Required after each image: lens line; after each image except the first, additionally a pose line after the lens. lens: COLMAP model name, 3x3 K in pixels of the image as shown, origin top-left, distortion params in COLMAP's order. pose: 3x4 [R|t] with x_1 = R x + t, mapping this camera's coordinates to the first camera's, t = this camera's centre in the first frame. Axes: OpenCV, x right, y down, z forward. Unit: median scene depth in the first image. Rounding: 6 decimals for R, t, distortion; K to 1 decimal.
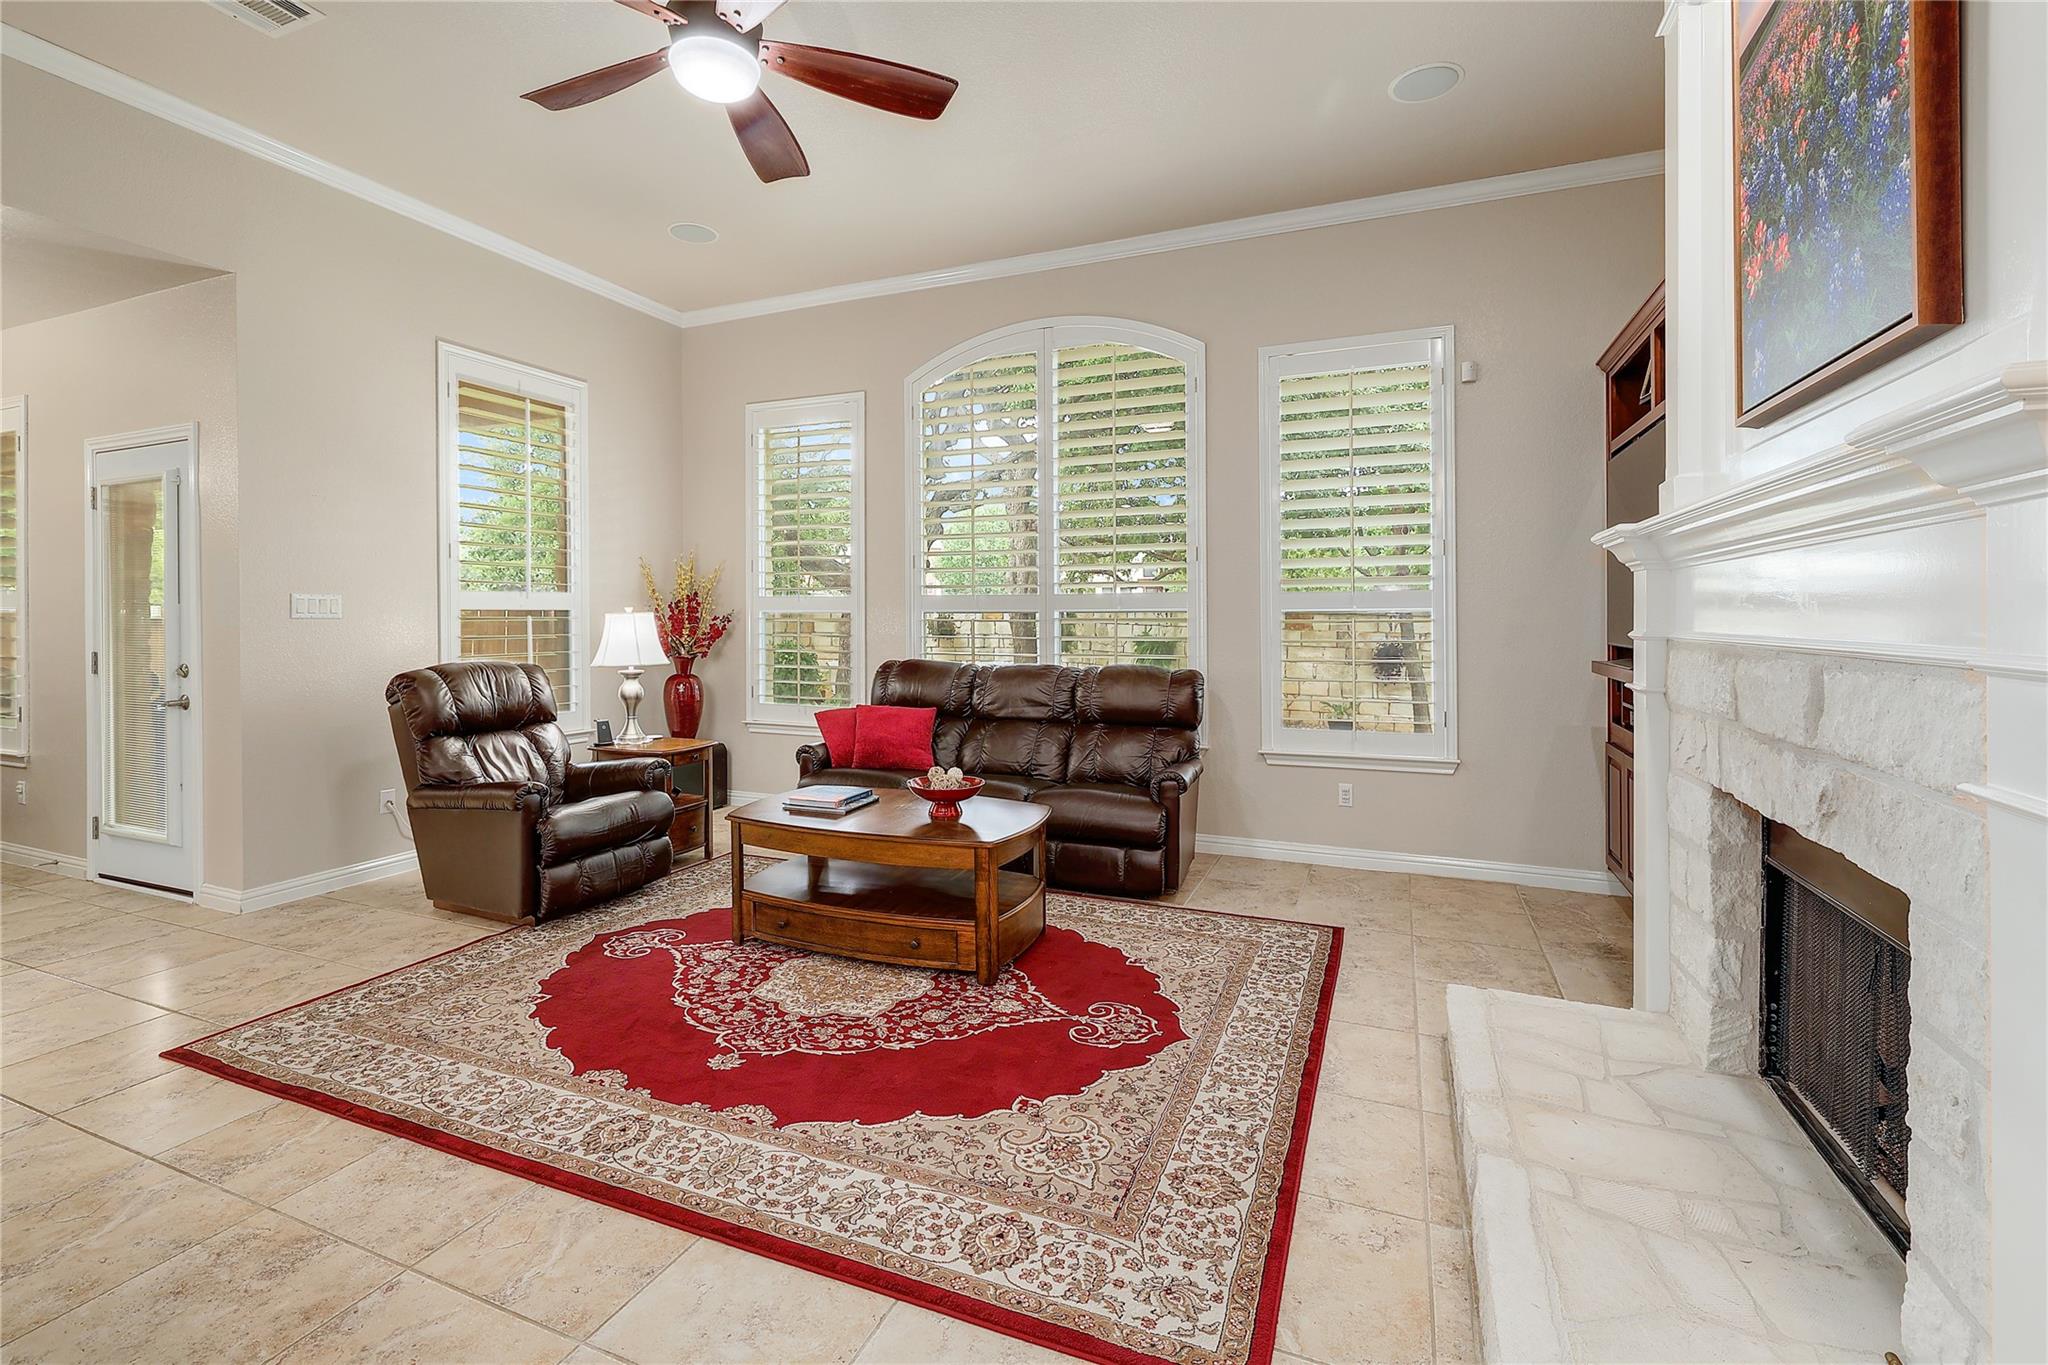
lens RADIAL K [[897.9, 0, 1021.2], [0, 897.9, 612.1], [0, 0, 1]] dist [0.000753, -0.000776]
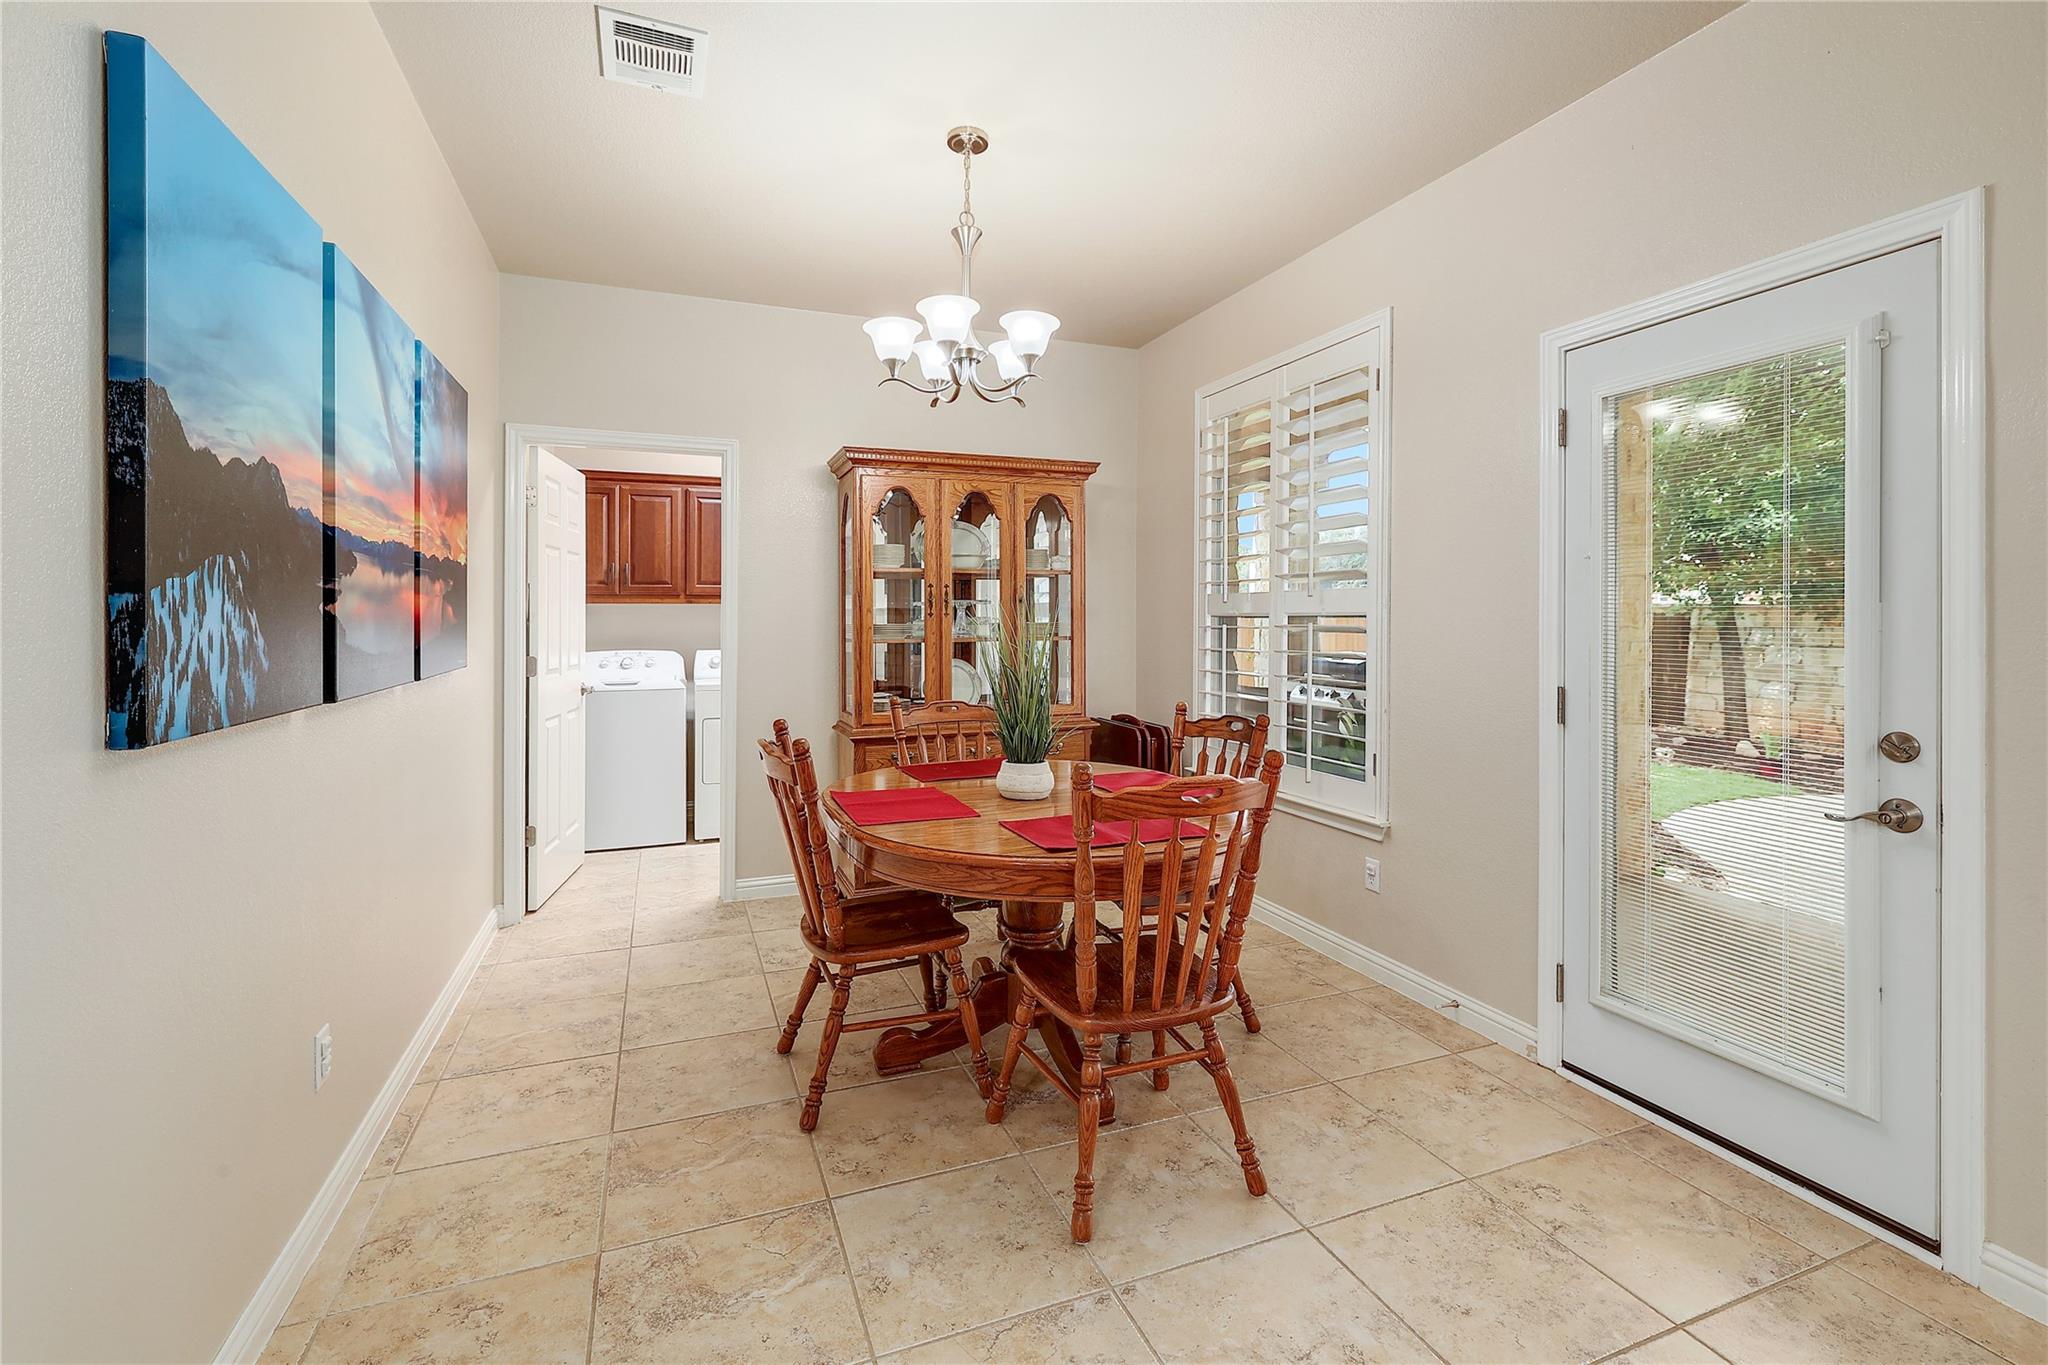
lens RADIAL K [[900.3, 0, 1005.7], [0, 900.3, 648.1], [0, 0, 1]] dist [0.000725, -0.000181]
pose [[0.690558, 0.019009, -0.723027, -1.270769], [0.005498, 0.999488, 0.031529, -0.003000], [0.723256, -0.025748, 0.690100, 0.486360]]
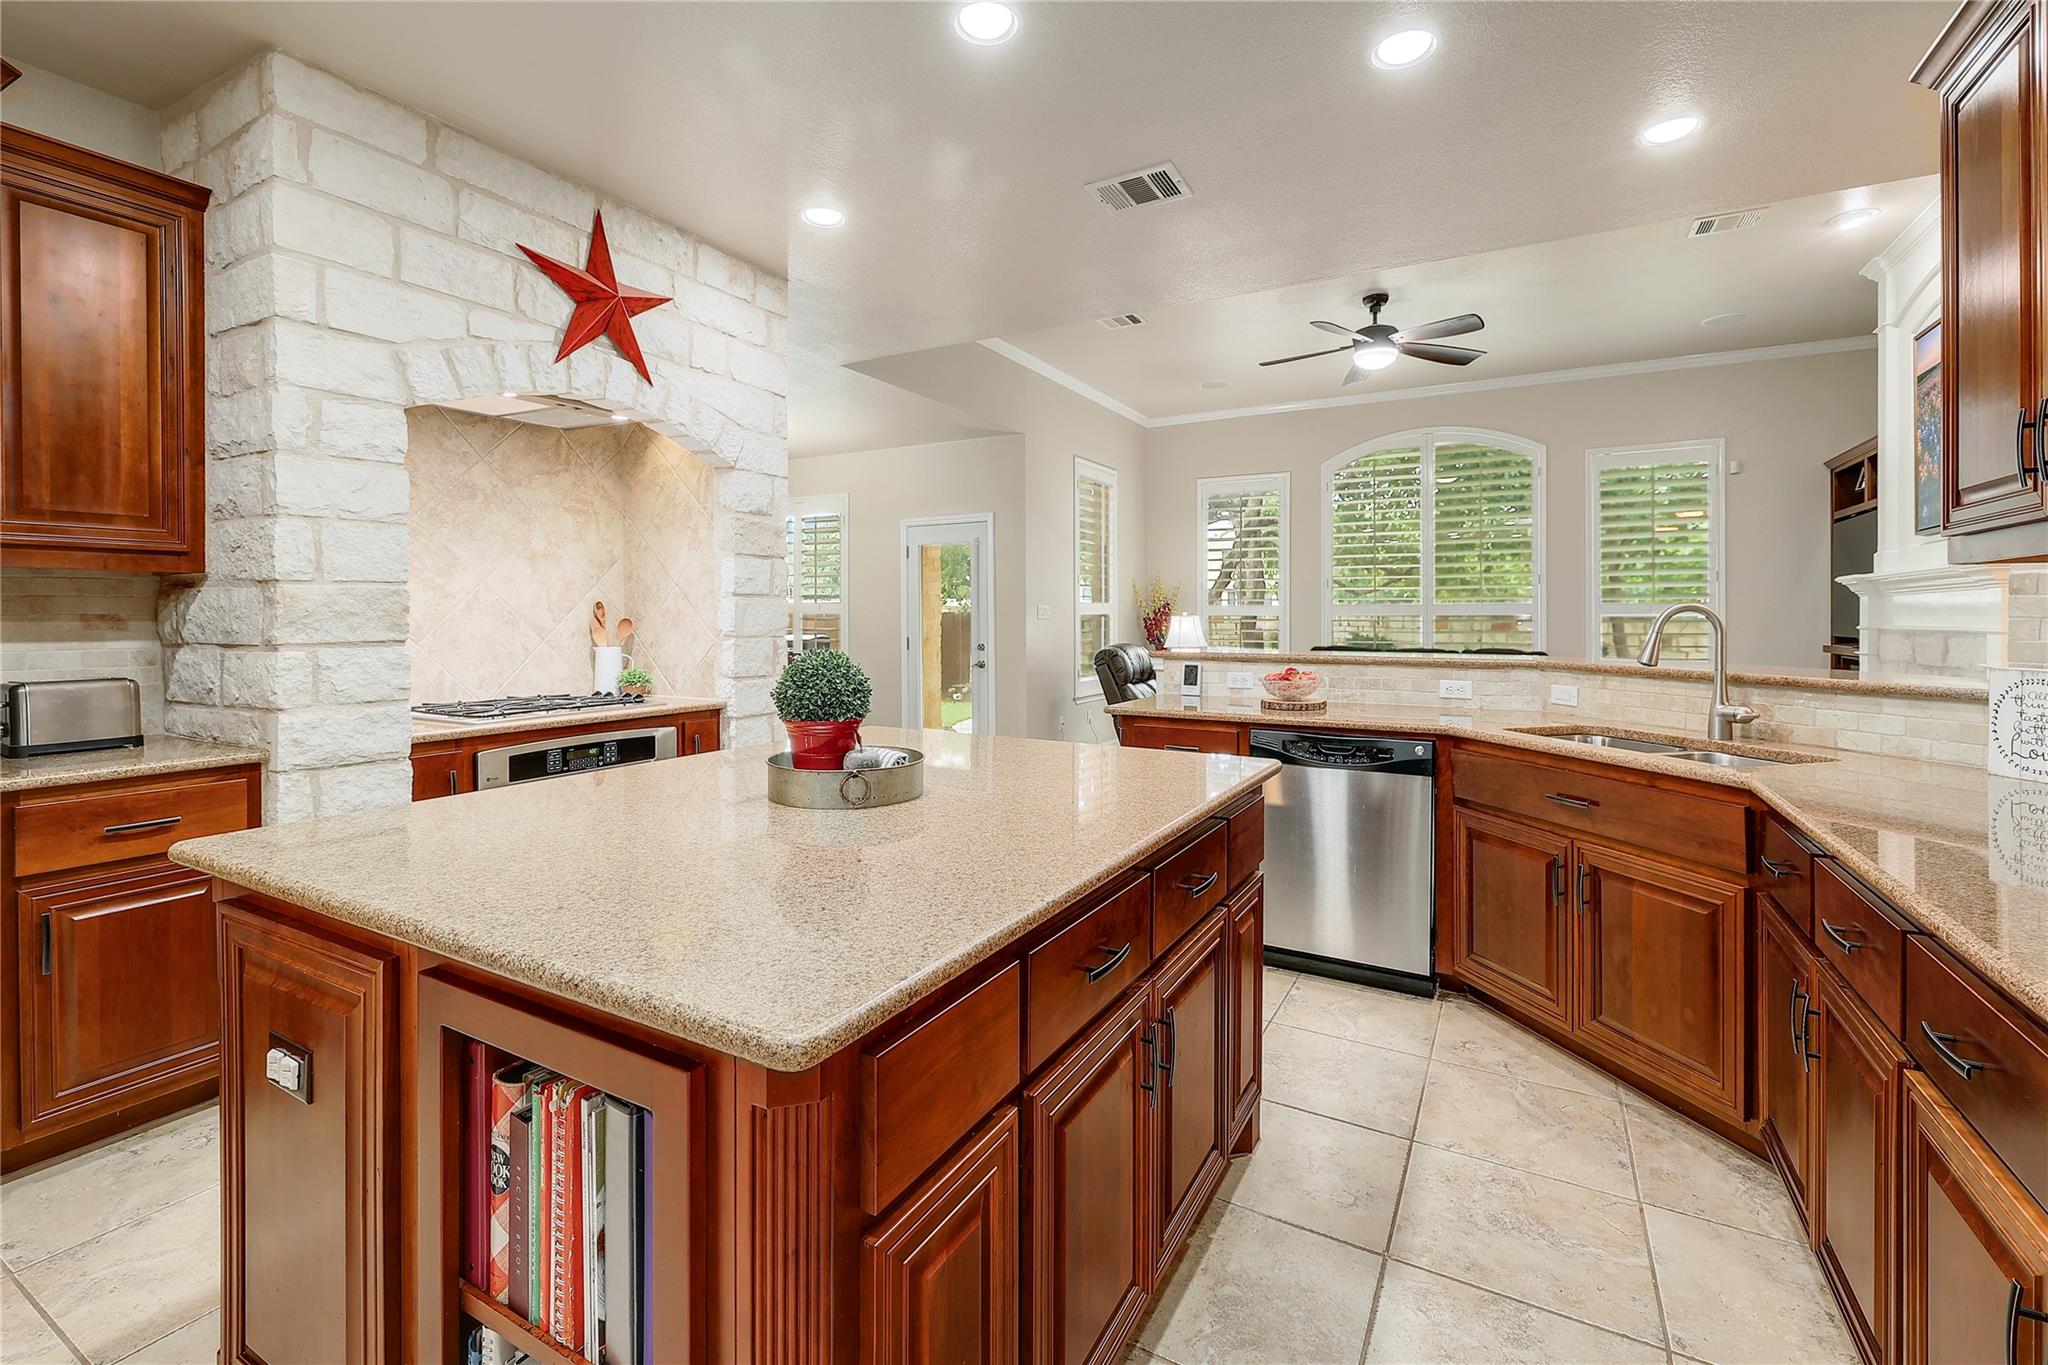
lens RADIAL K [[897.9, 0, 1021.2], [0, 897.9, 612.1], [0, 0, 1]] dist [0.000753, -0.000776]
pose [[0.992800, 0.000154, -0.119783, -0.874490], [-0.000420, 0.999998, -0.002188, -0.003564], [0.119782, 0.002223, 0.992798, -1.135123]]
